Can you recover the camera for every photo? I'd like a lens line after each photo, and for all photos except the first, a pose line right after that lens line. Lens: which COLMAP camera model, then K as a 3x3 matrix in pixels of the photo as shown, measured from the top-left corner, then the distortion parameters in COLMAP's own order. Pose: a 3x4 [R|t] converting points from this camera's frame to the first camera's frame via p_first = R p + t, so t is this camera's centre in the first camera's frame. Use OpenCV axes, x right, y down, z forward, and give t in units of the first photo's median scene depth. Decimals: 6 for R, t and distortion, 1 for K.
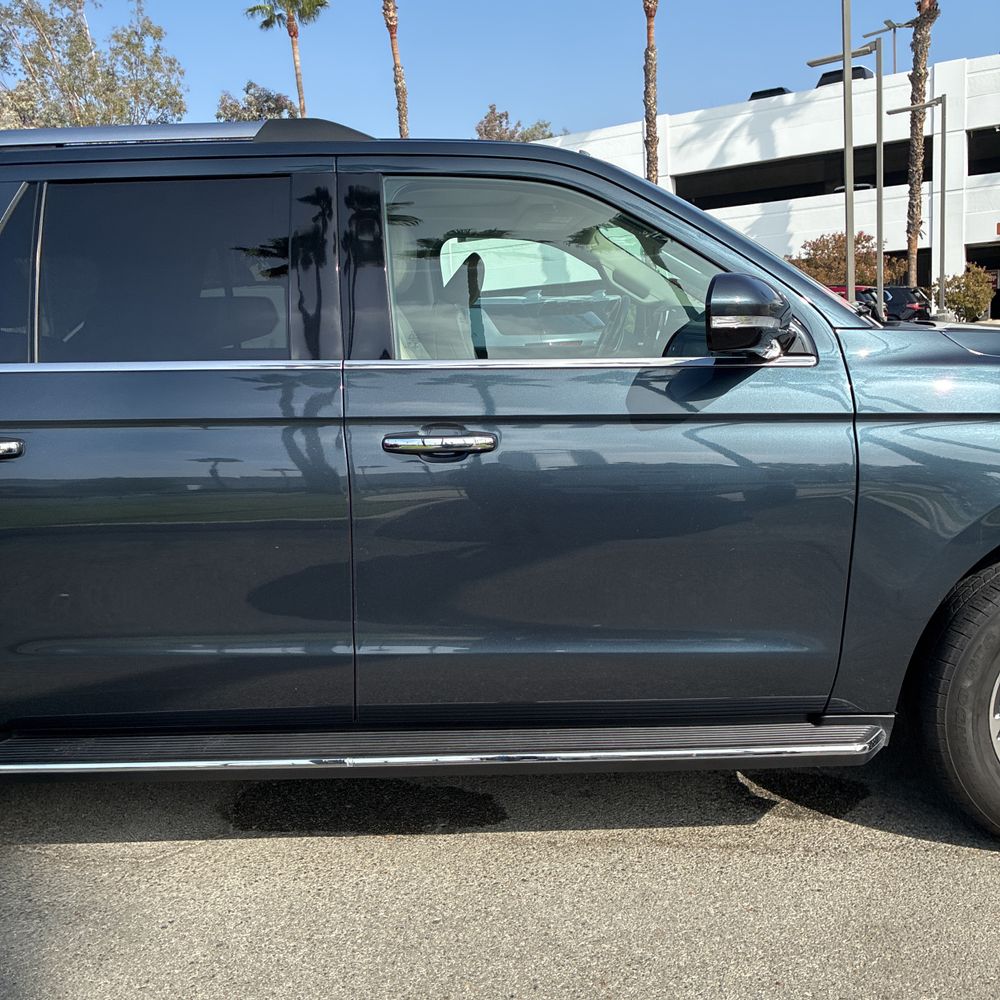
lens RADIAL K [[1008.3, 0, 502.6], [0, 1008.3, 498.9], [0, 0, 1]] dist [0.011623, -0.001802]
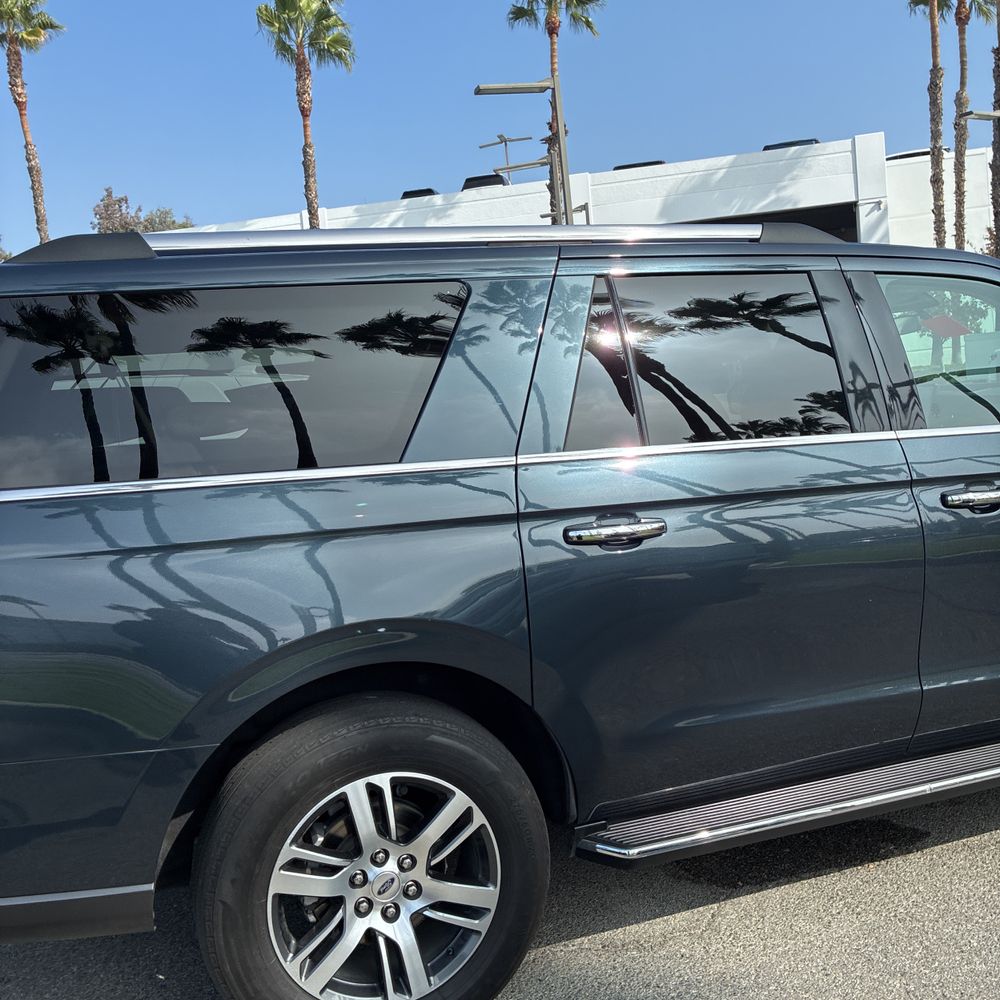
lens RADIAL K [[1004.4, 0, 494.8], [0, 1004.4, 490.6], [0, 0, 1]] dist [0.024622, -0.009513]
pose [[0.931458, -0.058130, 0.359176, -0.072986], [0.089969, 0.993298, -0.072559, -0.002164], [-0.352551, 0.099900, 0.930445, 0.007098]]
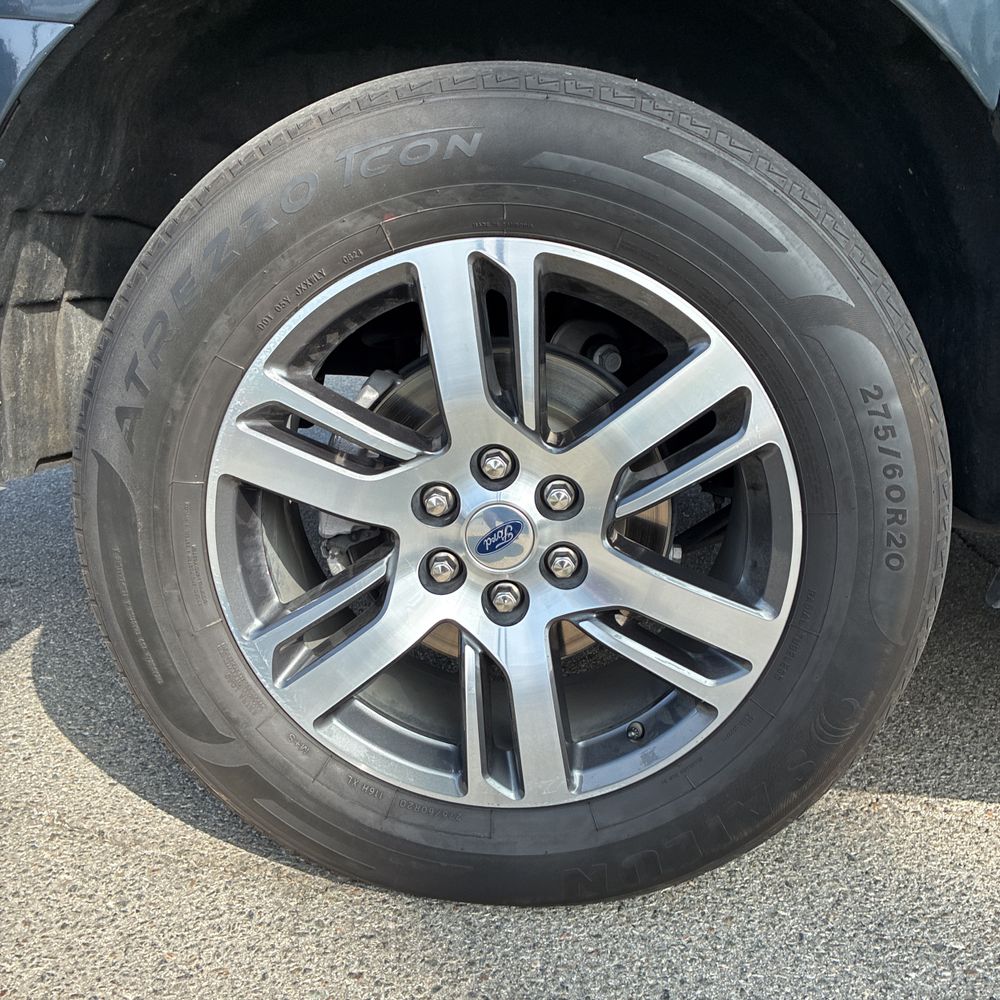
lens RADIAL K [[1000.2, 0, 496.5], [0, 1000.2, 492.7], [0, 0, 1]] dist [0.020195, -0.005615]
pose [[0.996184, 0.082701, -0.027880, -0.055708], [-0.078673, 0.989243, 0.123323, 0.014795], [0.037779, -0.120659, 0.991975, 0.050065]]
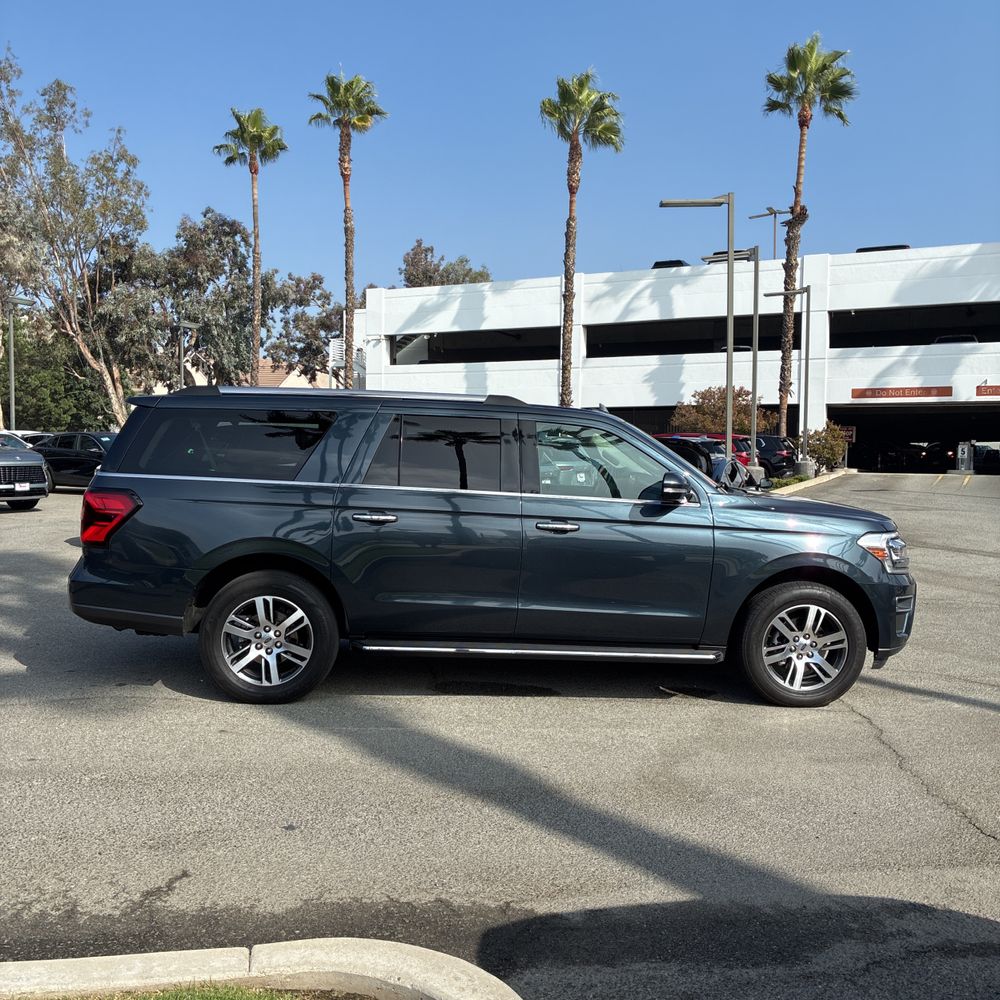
lens RADIAL K [[1000.2, 0, 496.5], [0, 1000.2, 492.7], [0, 0, 1]] dist [0.020195, -0.005615]
pose [[0.993143, 0.065630, 0.096747, -0.034193], [-0.053931, 0.991436, -0.118941, 0.012317], [-0.103725, 0.112908, 0.988177, -0.110853]]
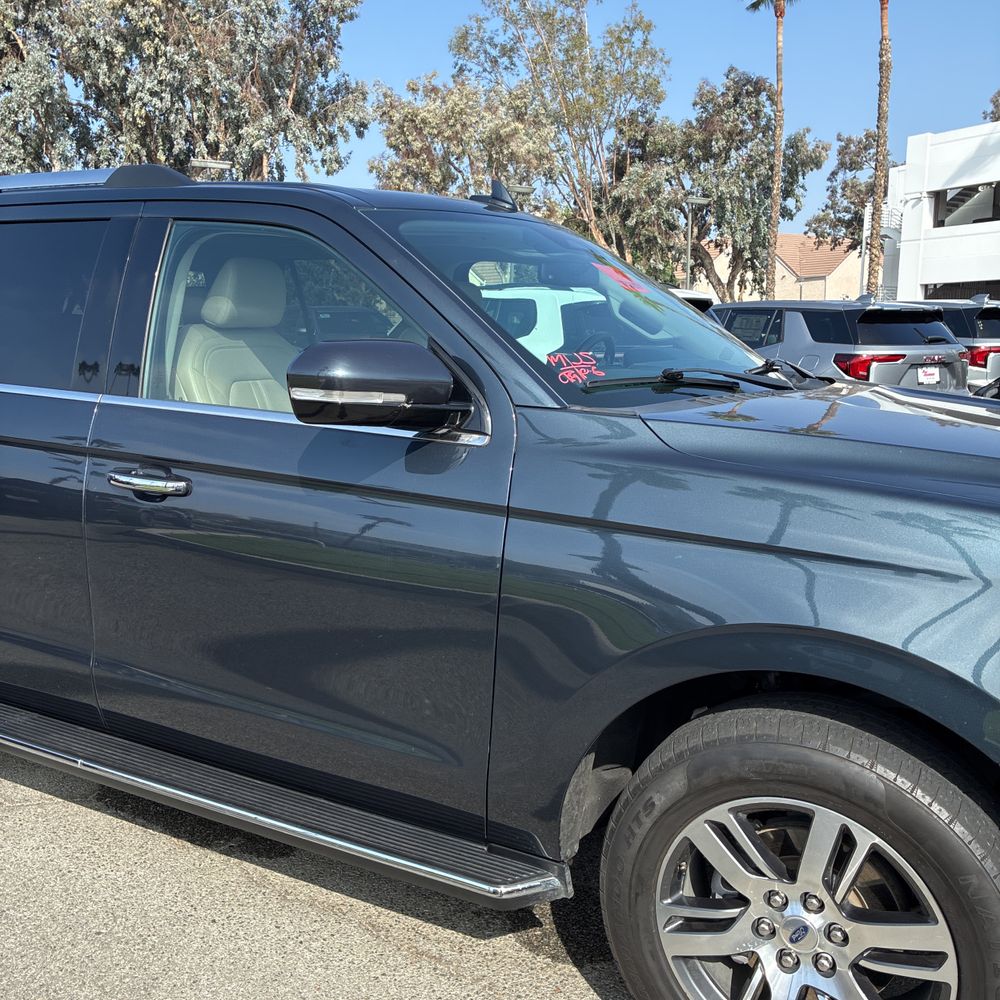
lens RADIAL K [[1000.2, 0, 496.5], [0, 1000.2, 492.7], [0, 0, 1]] dist [0.020195, -0.005615]
pose [[0.888510, 0.122886, -0.442097, 0.051239], [-0.117196, 0.992291, 0.040283, -0.009279], [0.443639, 0.016020, 0.896062, 0.016945]]
